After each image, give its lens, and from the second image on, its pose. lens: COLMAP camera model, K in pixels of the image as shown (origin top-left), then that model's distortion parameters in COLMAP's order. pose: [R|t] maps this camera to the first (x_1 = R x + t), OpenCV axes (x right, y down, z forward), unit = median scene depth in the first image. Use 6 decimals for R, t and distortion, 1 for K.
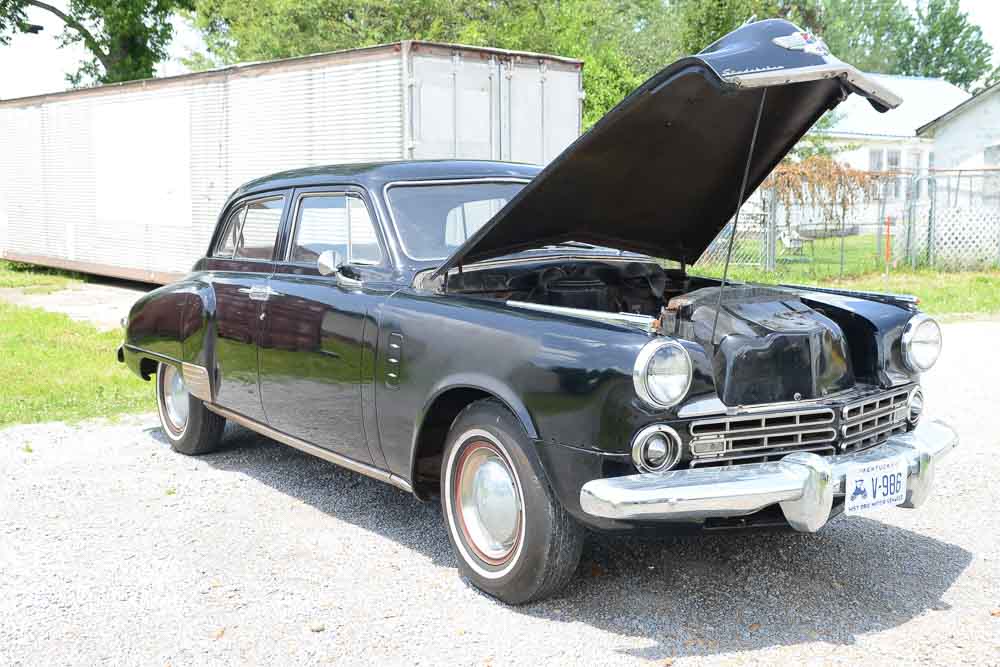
lens RADIAL K [[1109.2, 0, 500.0], [0, 1109.2, 333.5], [0, 0, 1]] dist [0.021525, 0.051962]
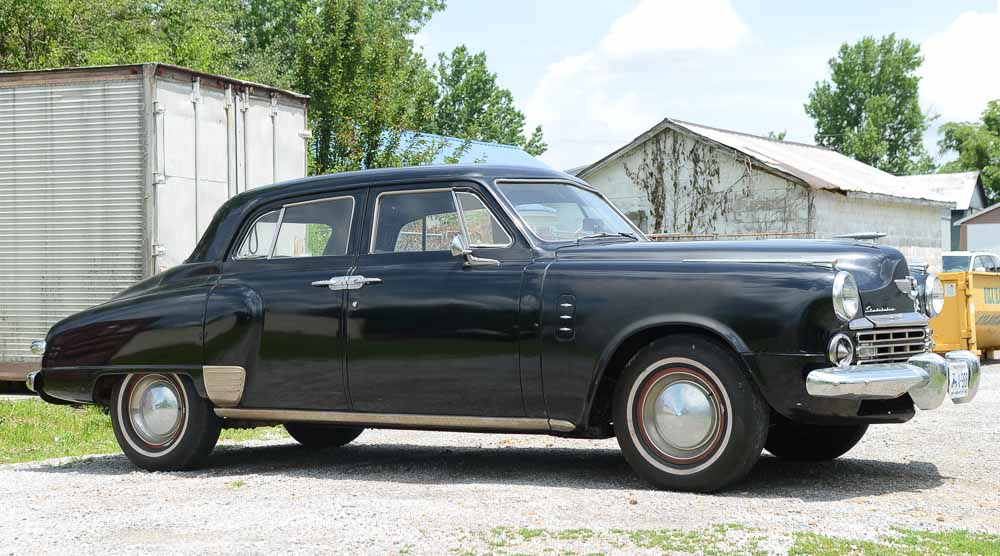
lens RADIAL K [[1530.7, 0, 500.0], [0, 1530.7, 278.0], [0, 0, 1]] dist [0.080682, 0.011271]
pose [[0.919204, 0.001204, 0.393780, -0.298704], [0.052616, 0.990653, -0.125850, 0.068733], [-0.390251, 0.136400, 0.910549, -0.179572]]
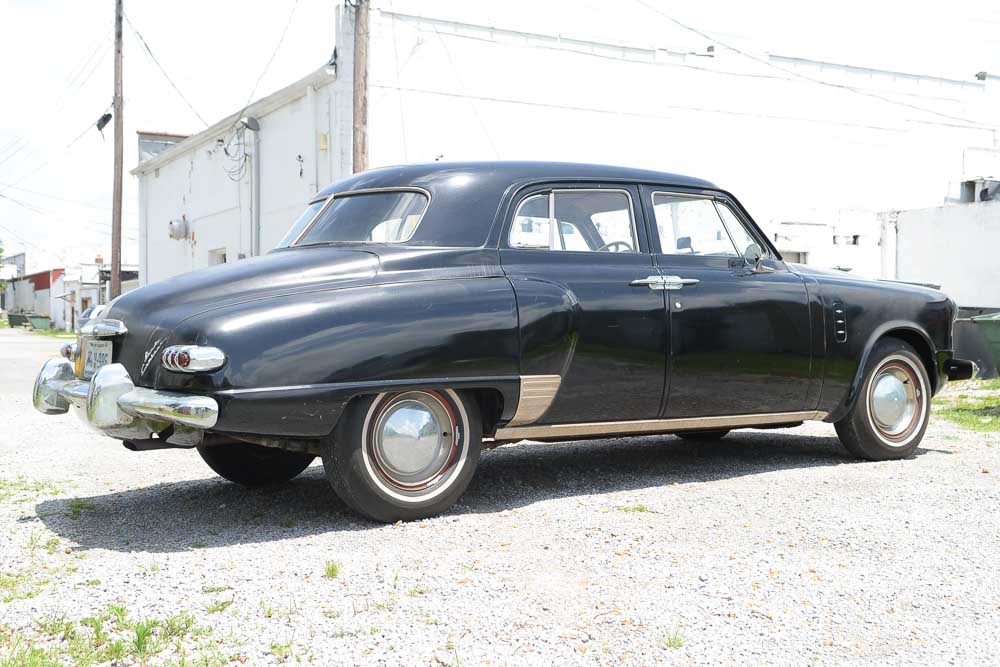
lens RADIAL K [[1223.7, 0, 500.0], [0, 1223.7, 333.5], [0, 0, 1]] dist [0.000045, 0.005133]
pose [[-0.014324, 0.011777, 0.999828, -0.598725], [0.121035, 0.992598, -0.009958, 0.000924], [-0.992545, 0.120872, -0.015644, 0.532547]]
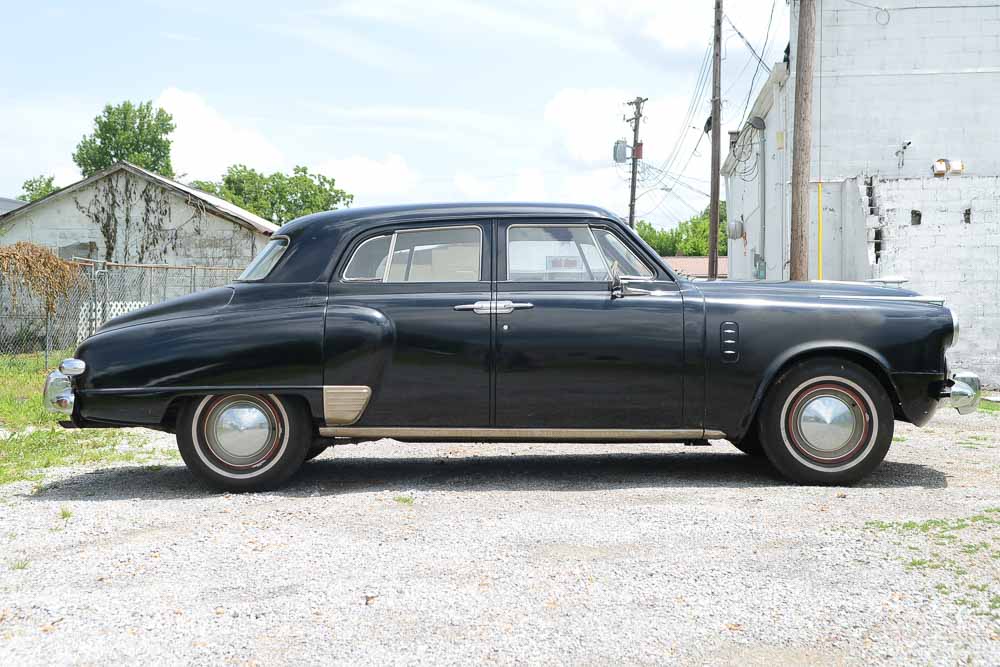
lens RADIAL K [[1263.0, 0, 500.0], [0, 1263.0, 333.5], [0, 0, 1]] dist [0.090756, 0.021888]
pose [[0.569250, 0.003818, 0.822156, -0.580826], [0.087367, 0.994046, -0.065109, 0.034146], [-0.817509, 0.108892, 0.565527, 0.120217]]
